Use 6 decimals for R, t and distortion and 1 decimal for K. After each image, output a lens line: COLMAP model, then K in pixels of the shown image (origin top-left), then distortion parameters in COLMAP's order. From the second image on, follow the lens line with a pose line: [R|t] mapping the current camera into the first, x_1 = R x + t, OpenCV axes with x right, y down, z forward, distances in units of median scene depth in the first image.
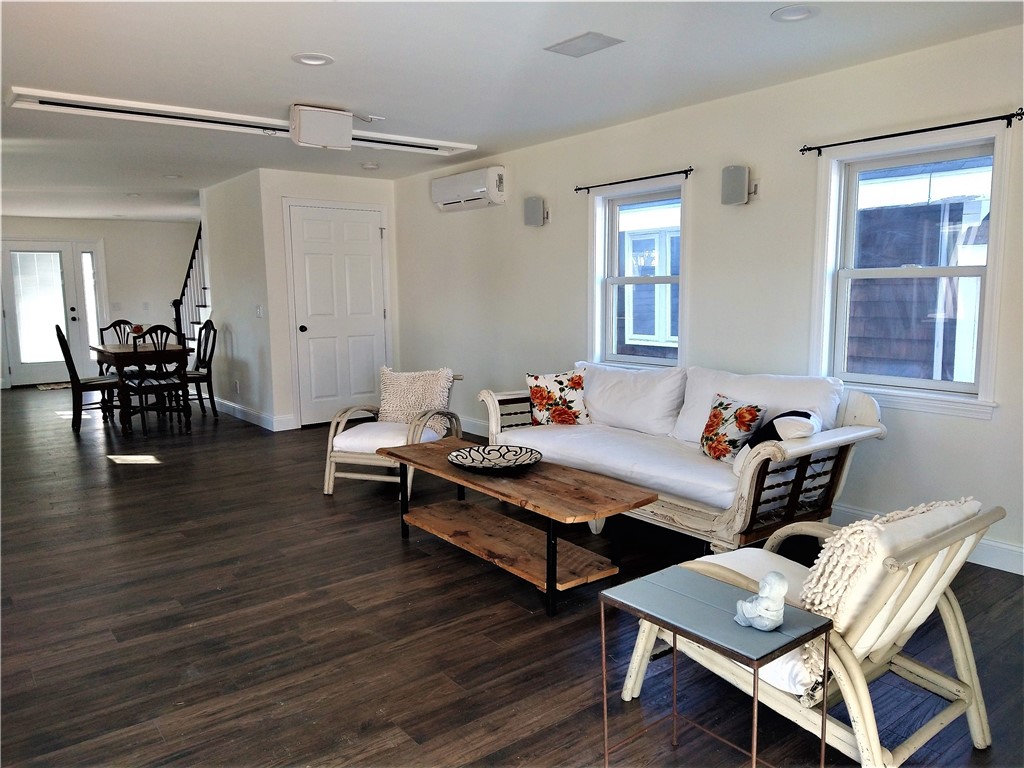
lens RADIAL K [[755.4, 0, 514.3], [0, 755.4, 381.6], [0, 0, 1]] dist [0.103430, -0.128328]
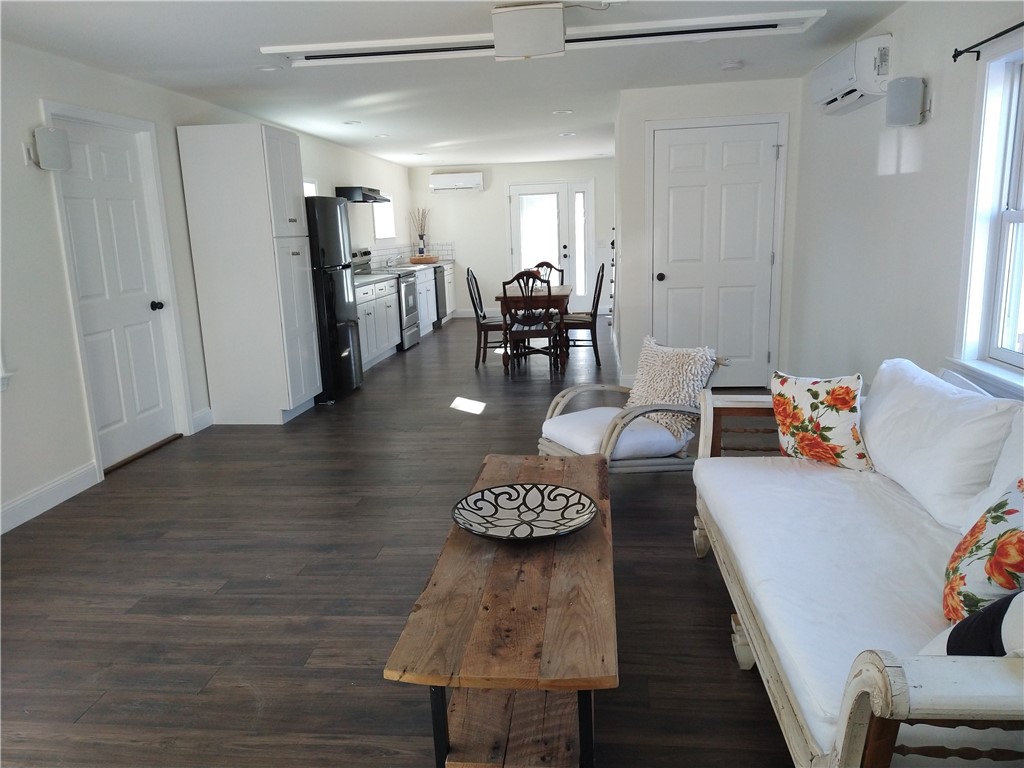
lens RADIAL K [[755.4, 0, 514.8], [0, 755.4, 383.6], [0, 0, 1]] dist [0.103430, -0.128328]
pose [[0.721303, 0.127610, -0.680763, 0.304784], [-0.059916, 0.990693, 0.122222, -0.068254], [0.690024, -0.047370, 0.722235, 0.391601]]
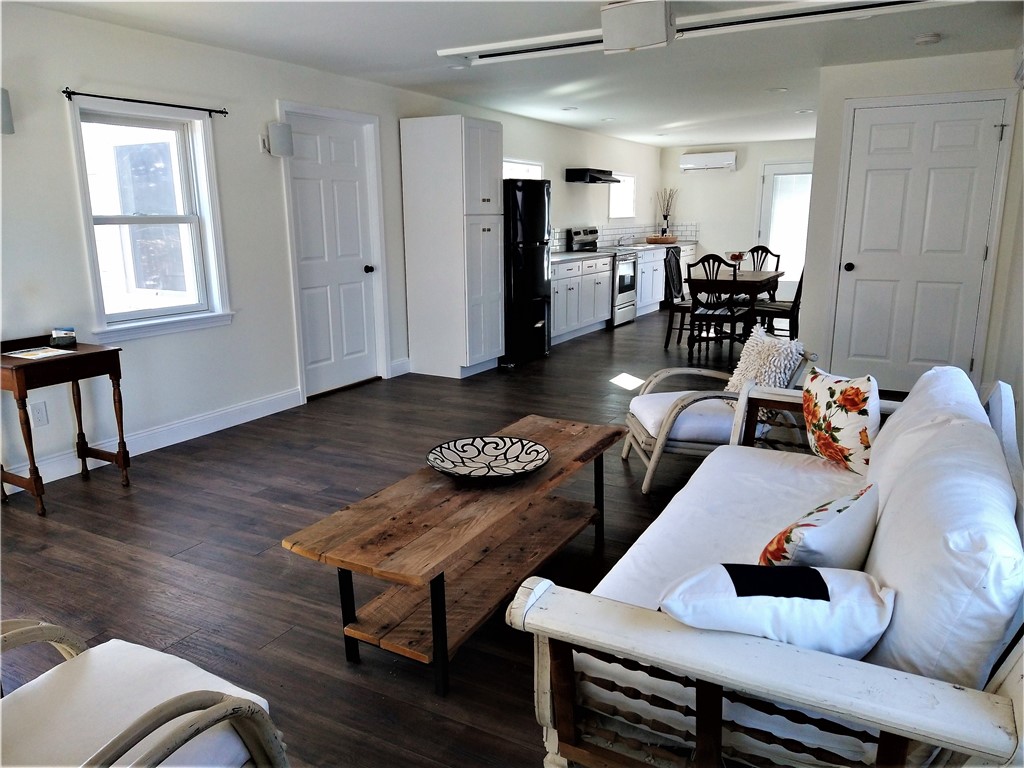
lens RADIAL K [[755.4, 0, 516.4], [0, 755.4, 382.7], [0, 0, 1]] dist [0.103430, -0.128328]
pose [[0.395936, 0.210109, -0.893918, 0.495884], [-0.110192, 0.977309, 0.180903, -0.087756], [0.911643, 0.026876, 0.410104, 0.532367]]
